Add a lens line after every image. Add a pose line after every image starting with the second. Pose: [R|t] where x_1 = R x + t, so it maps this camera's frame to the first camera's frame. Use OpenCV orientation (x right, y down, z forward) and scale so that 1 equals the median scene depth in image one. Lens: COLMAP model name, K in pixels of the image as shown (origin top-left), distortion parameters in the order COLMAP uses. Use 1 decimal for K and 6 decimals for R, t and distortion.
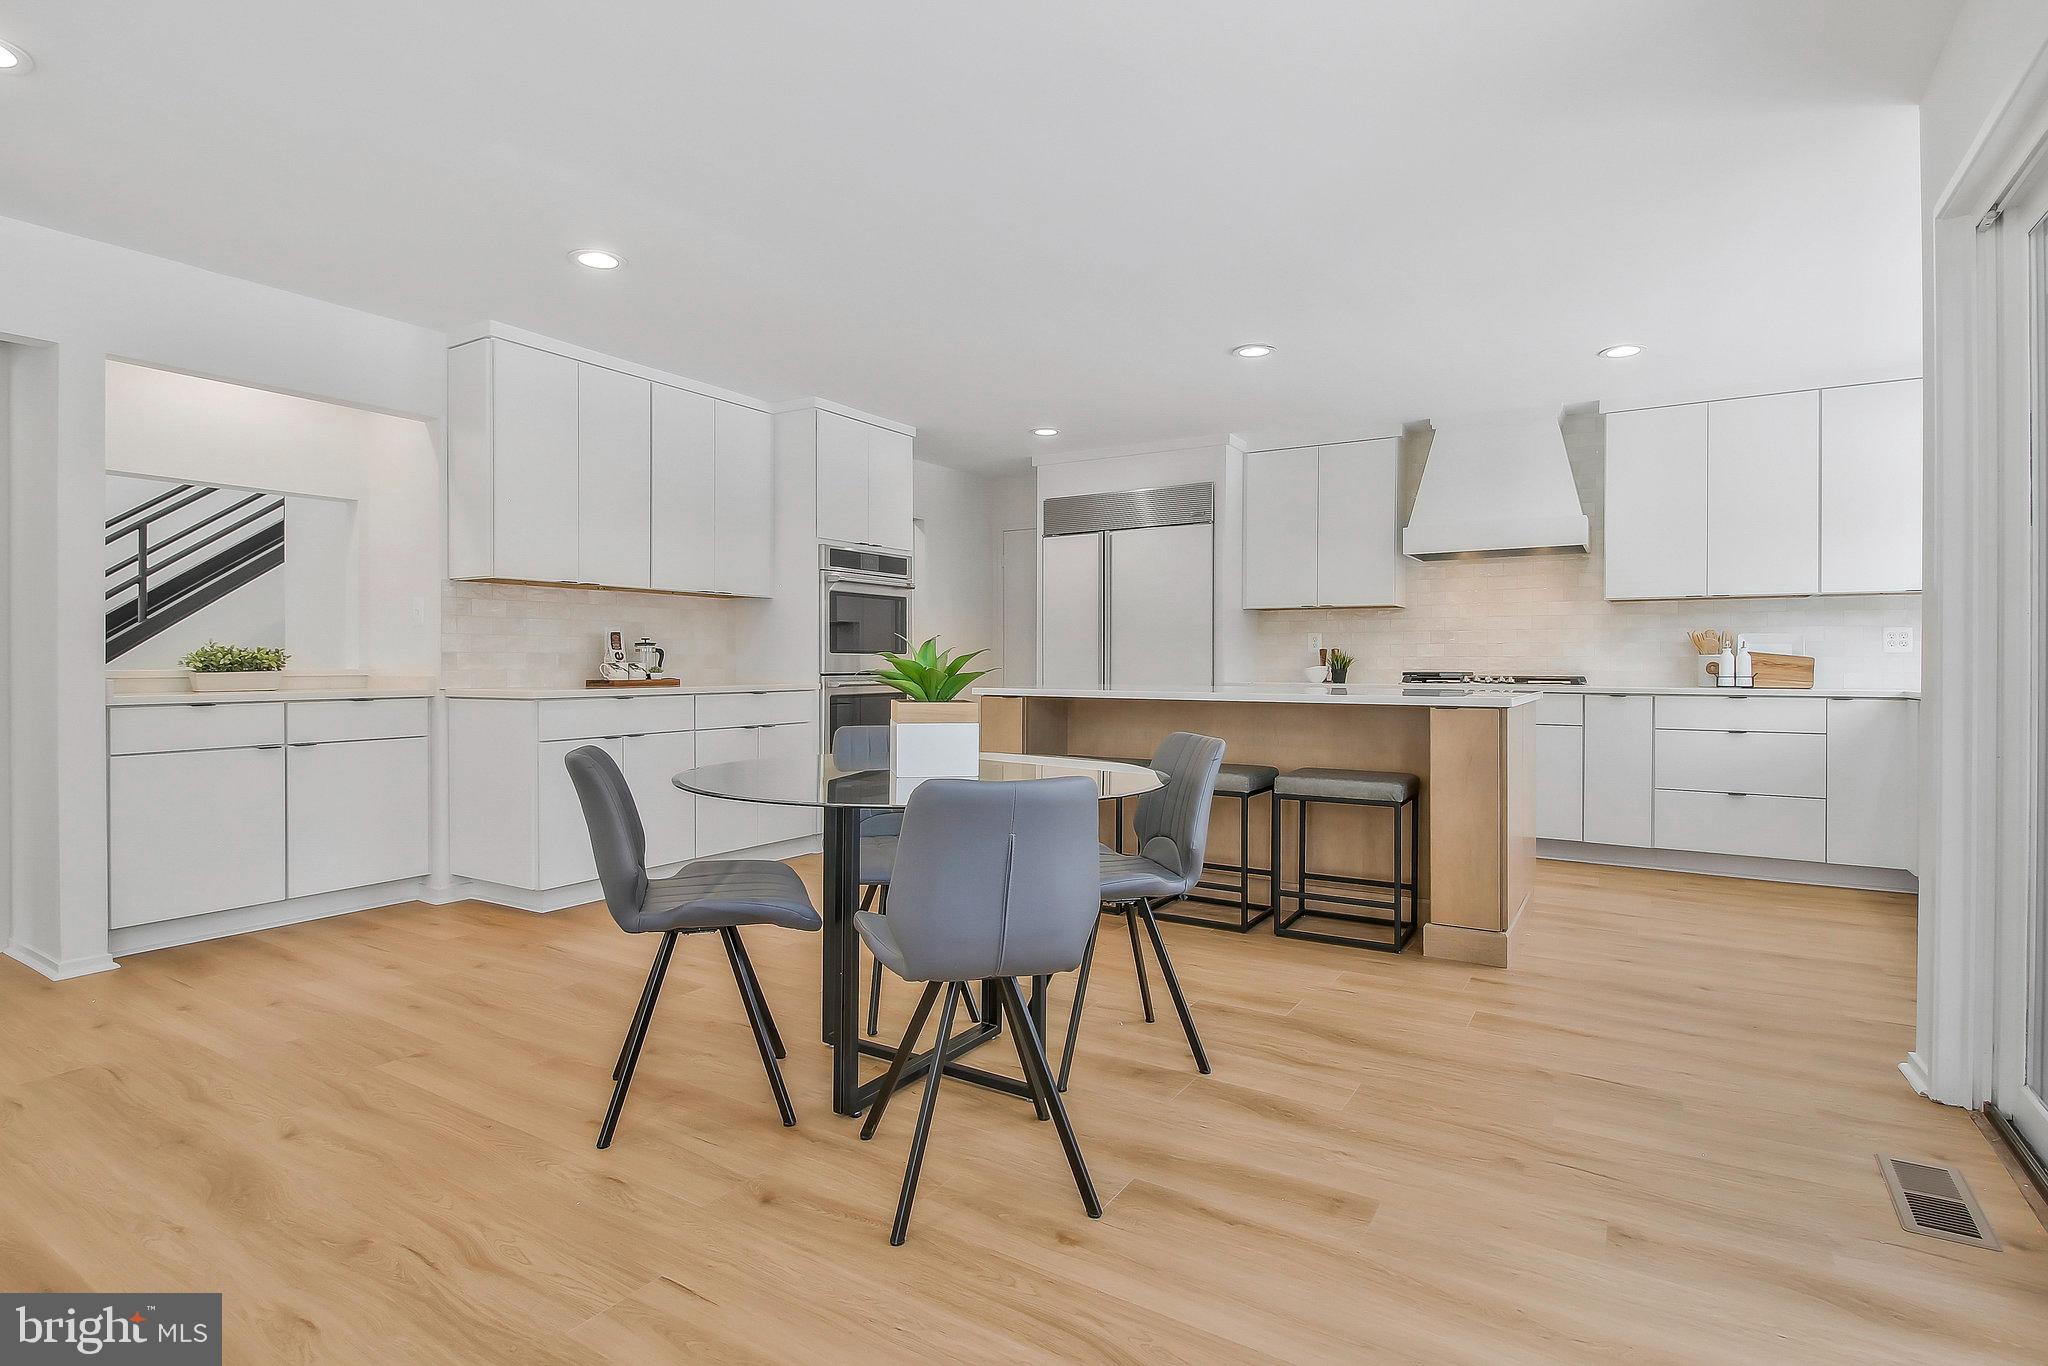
lens RADIAL K [[1016.5, 0, 1025.2], [0, 1016.5, 670.0], [0, 0, 1]] dist [0.003636, -0.002196]
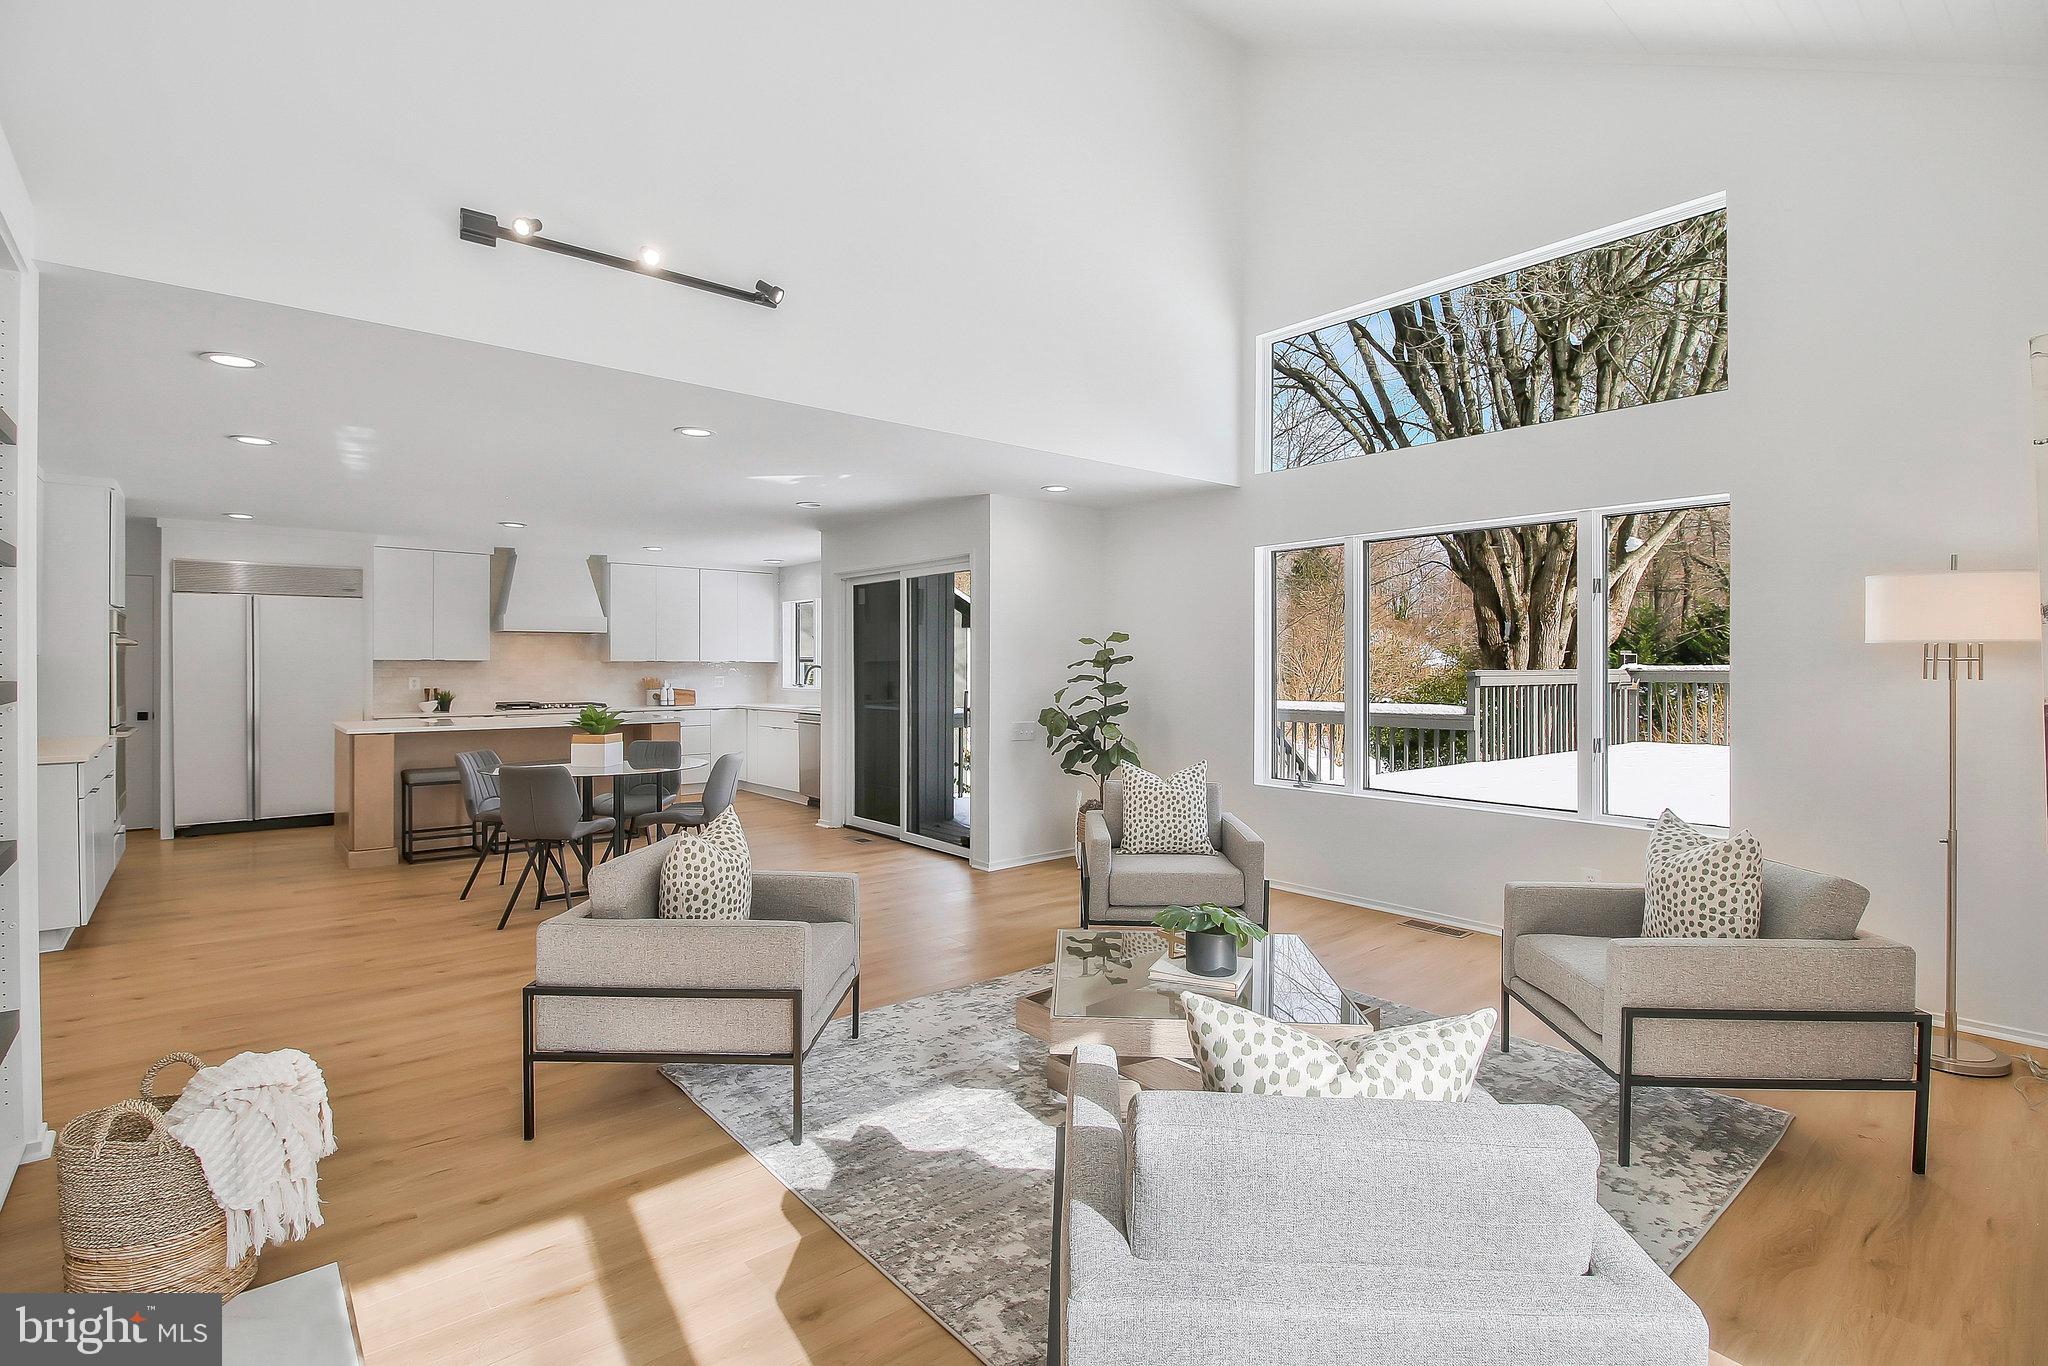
lens RADIAL K [[959.8, 0, 1027.3], [0, 959.8, 668.5], [0, 0, 1]] dist [-0.003195, -0.010930]
pose [[0.319682, -0.004003, 0.947517, -0.841536], [0.008403, 0.999964, 0.001389, -0.050587], [-0.947488, 0.007518, 0.319704, -0.299476]]
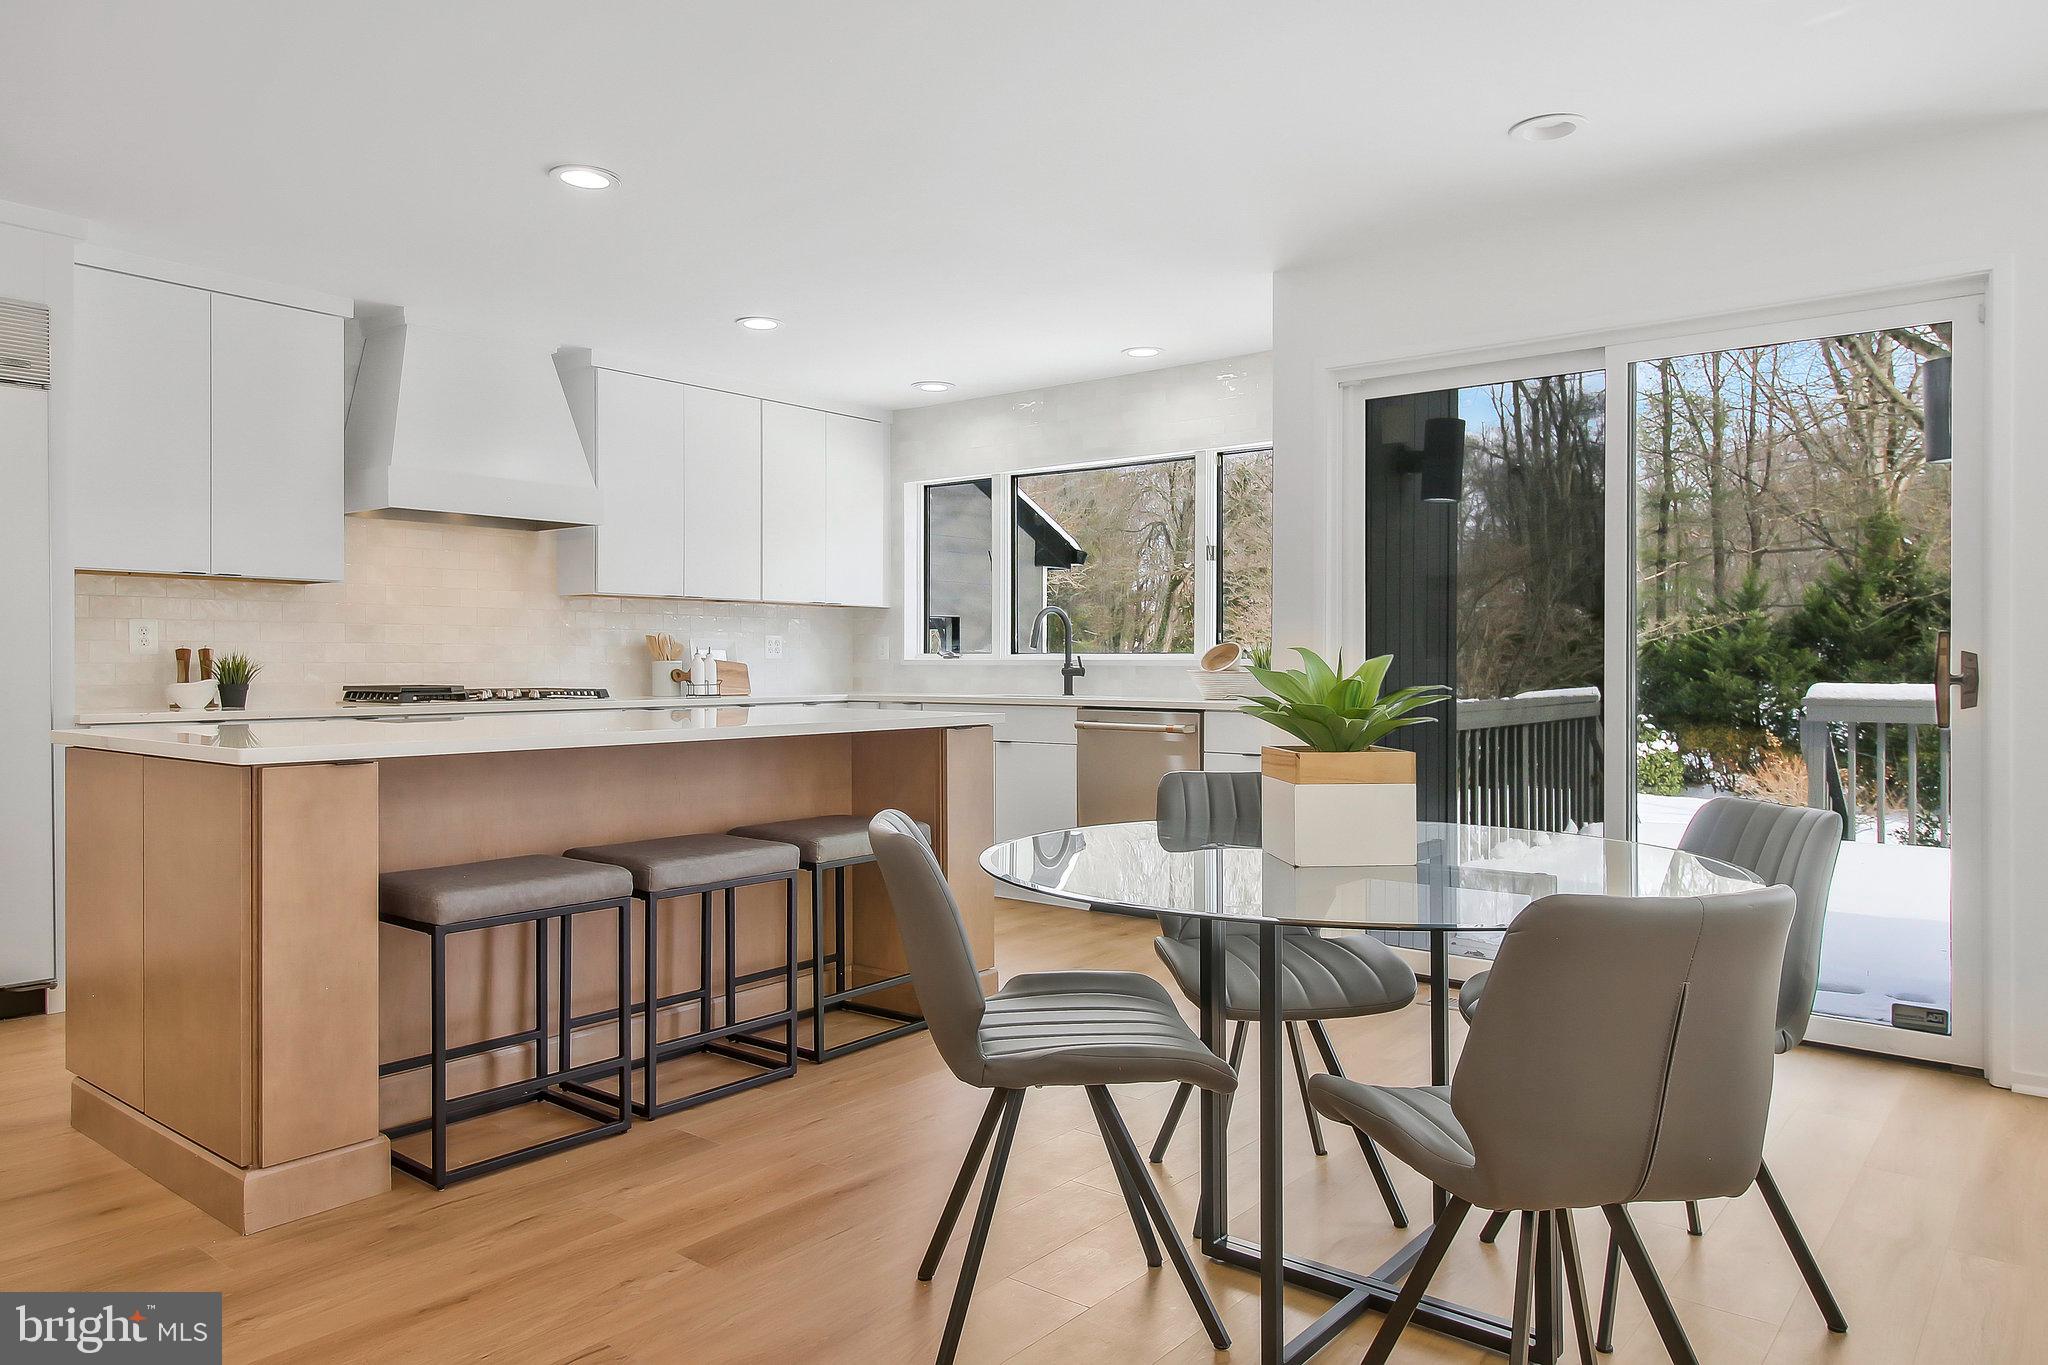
lens RADIAL K [[1350.1, 0, 1010.1], [0, 1350.1, 644.7], [0, 0, 1]] dist [-0.006258, 0.004642]
pose [[0.115983, 0.013196, 0.993164, -0.455813], [0.008175, 0.999865, -0.014240, -0.009746], [-0.993218, 0.009770, 0.115859, 0.518003]]
